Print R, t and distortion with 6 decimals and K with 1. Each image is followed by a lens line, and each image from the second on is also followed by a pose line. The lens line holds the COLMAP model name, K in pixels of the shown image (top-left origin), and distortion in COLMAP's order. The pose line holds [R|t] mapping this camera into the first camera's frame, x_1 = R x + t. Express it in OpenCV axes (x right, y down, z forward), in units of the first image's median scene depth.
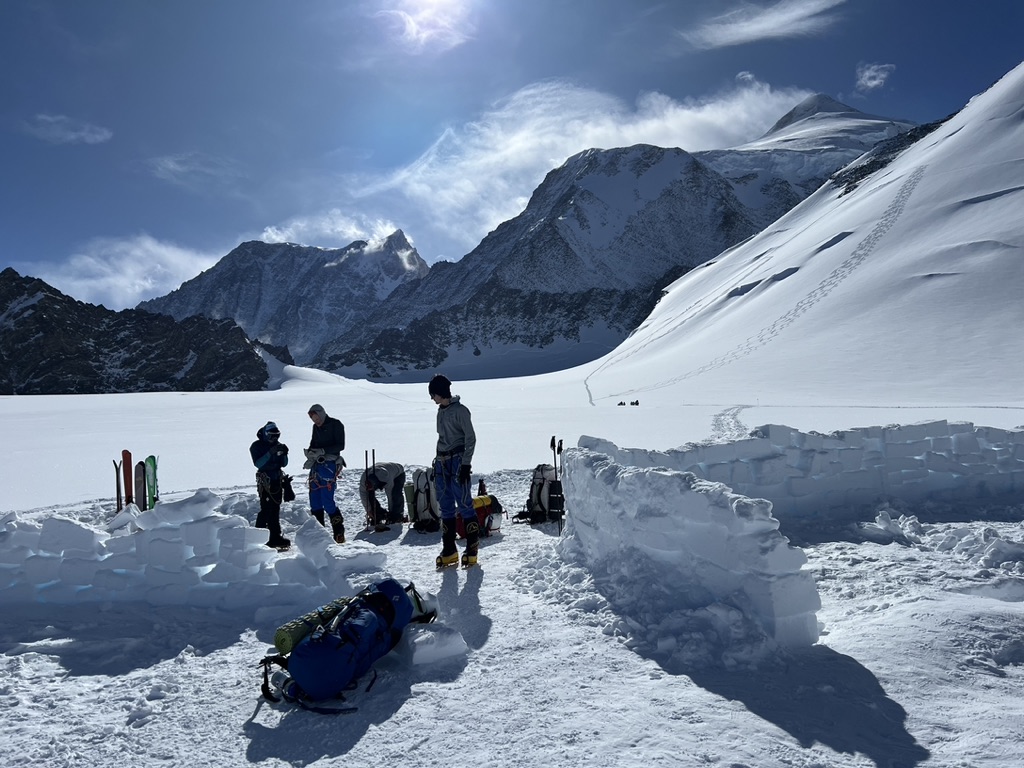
lens RADIAL K [[761.2, 0, 504.4], [0, 761.2, 379.4], [0, 0, 1]] dist [0.015058, -0.002369]
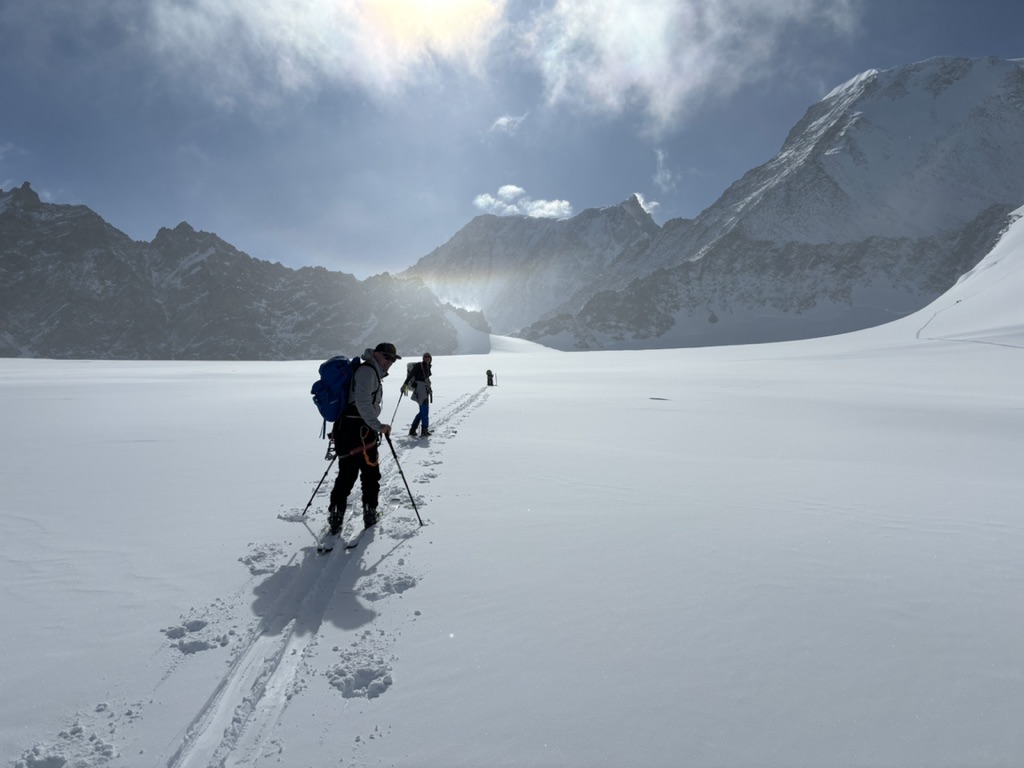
lens RADIAL K [[758.8, 0, 509.1], [0, 758.8, 384.7], [0, 0, 1]] dist [0.014158, -0.007143]
pose [[0.954271, 0.024264, -0.297957, -0.000722], [-0.013626, 0.999195, 0.037729, 0.005937], [0.298633, -0.031944, 0.953833, 0.168169]]
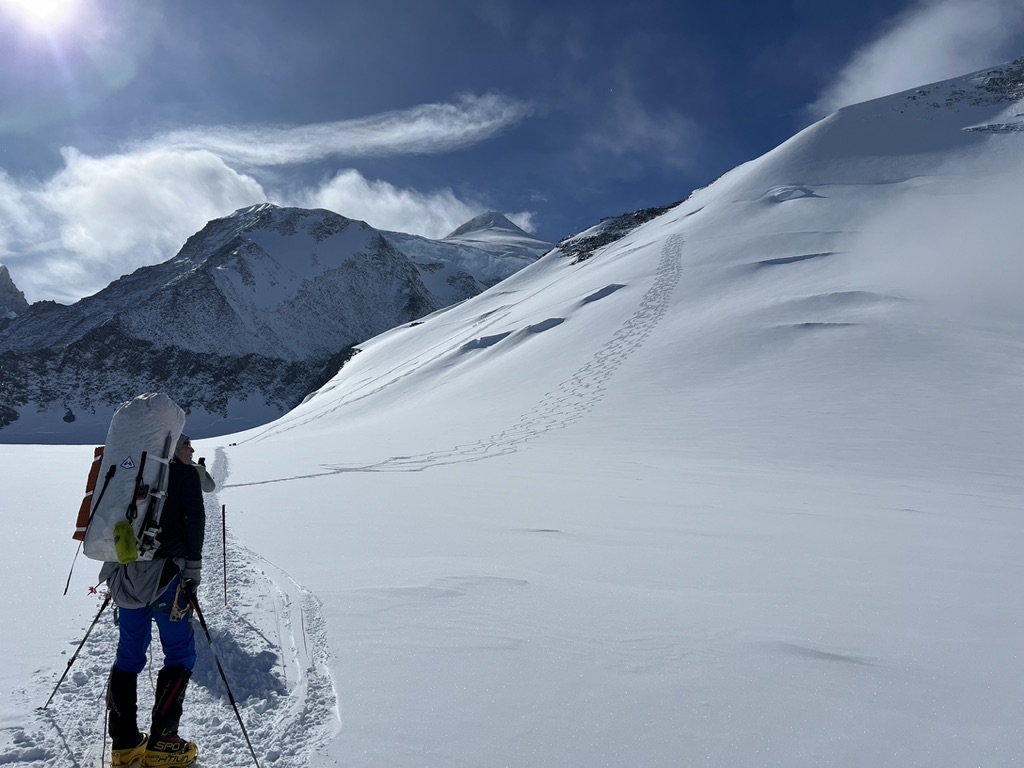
lens RADIAL K [[761.2, 0, 501.4], [0, 761.2, 391.0], [0, 0, 1]] dist [0.015058, -0.002369]
pose [[0.900669, 0.111000, 0.420089, 0.022913], [-0.061741, 0.989703, -0.129137, 0.006169], [-0.430098, 0.090373, 0.898248, 0.193040]]
